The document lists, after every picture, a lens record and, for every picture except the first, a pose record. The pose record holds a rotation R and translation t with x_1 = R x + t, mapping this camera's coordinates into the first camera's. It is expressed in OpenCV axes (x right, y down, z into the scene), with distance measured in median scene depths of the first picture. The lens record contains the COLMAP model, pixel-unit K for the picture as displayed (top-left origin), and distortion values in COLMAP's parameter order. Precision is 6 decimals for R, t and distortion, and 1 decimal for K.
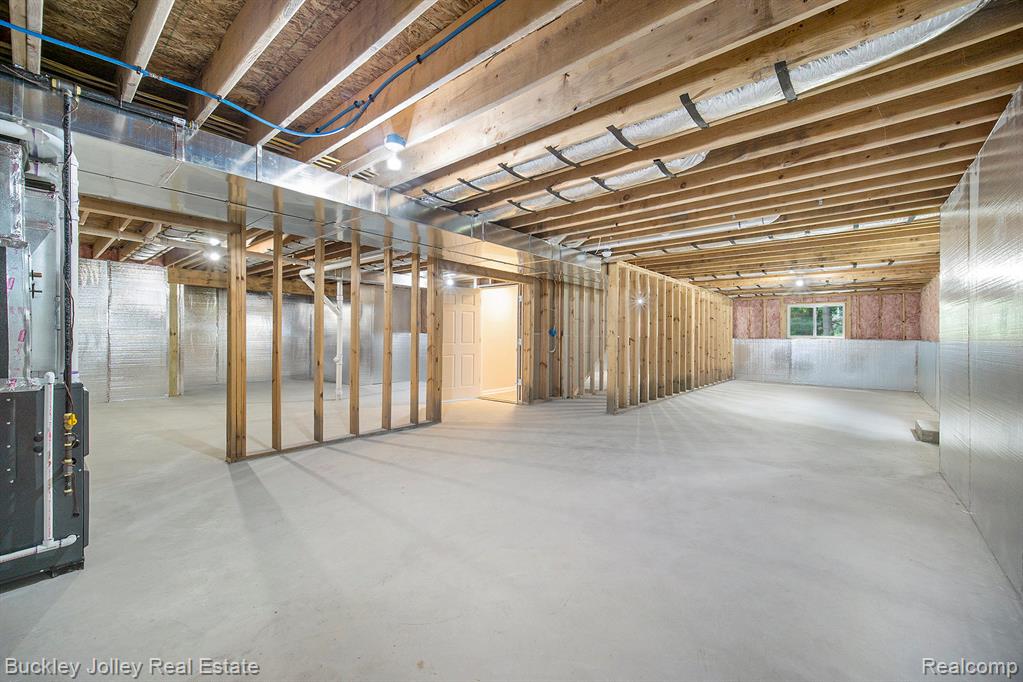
lens RADIAL K [[413.1, 0, 511.4], [0, 413.1, 337.8], [0, 0, 1]] dist [0.001427, 0.000083]
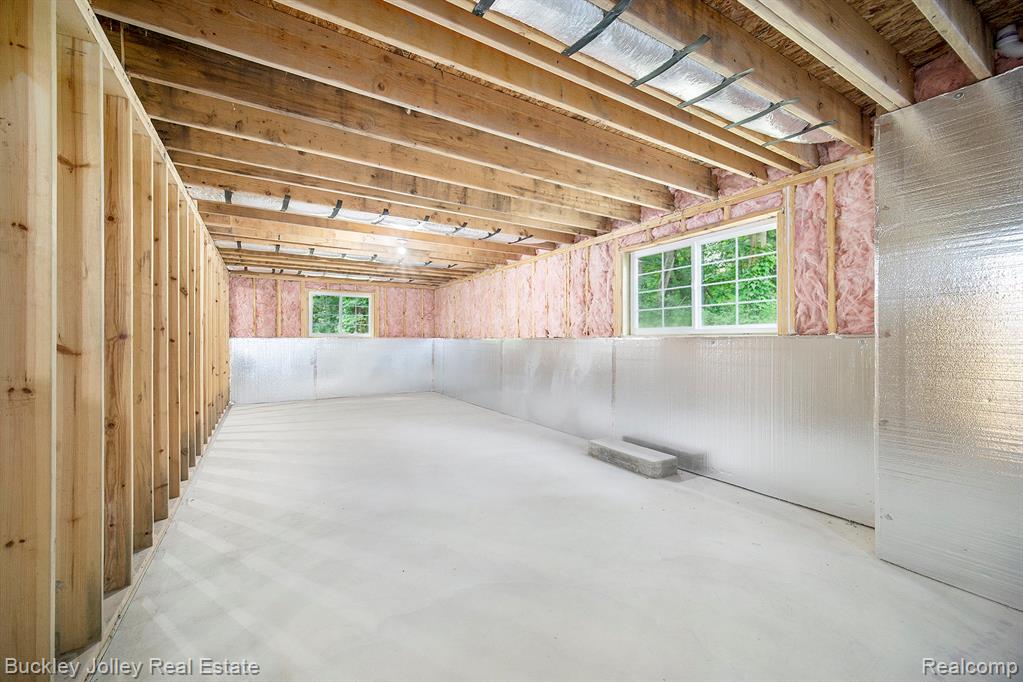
lens RADIAL K [[413.1, 0, 514.1], [0, 413.1, 337.4], [0, 0, 1]] dist [0.001427, 0.000083]
pose [[0.321458, -0.010311, 0.946868, 0.101735], [0.009376, 0.999926, 0.007705, -0.000791], [-0.946878, 0.006401, 0.321531, 0.439857]]
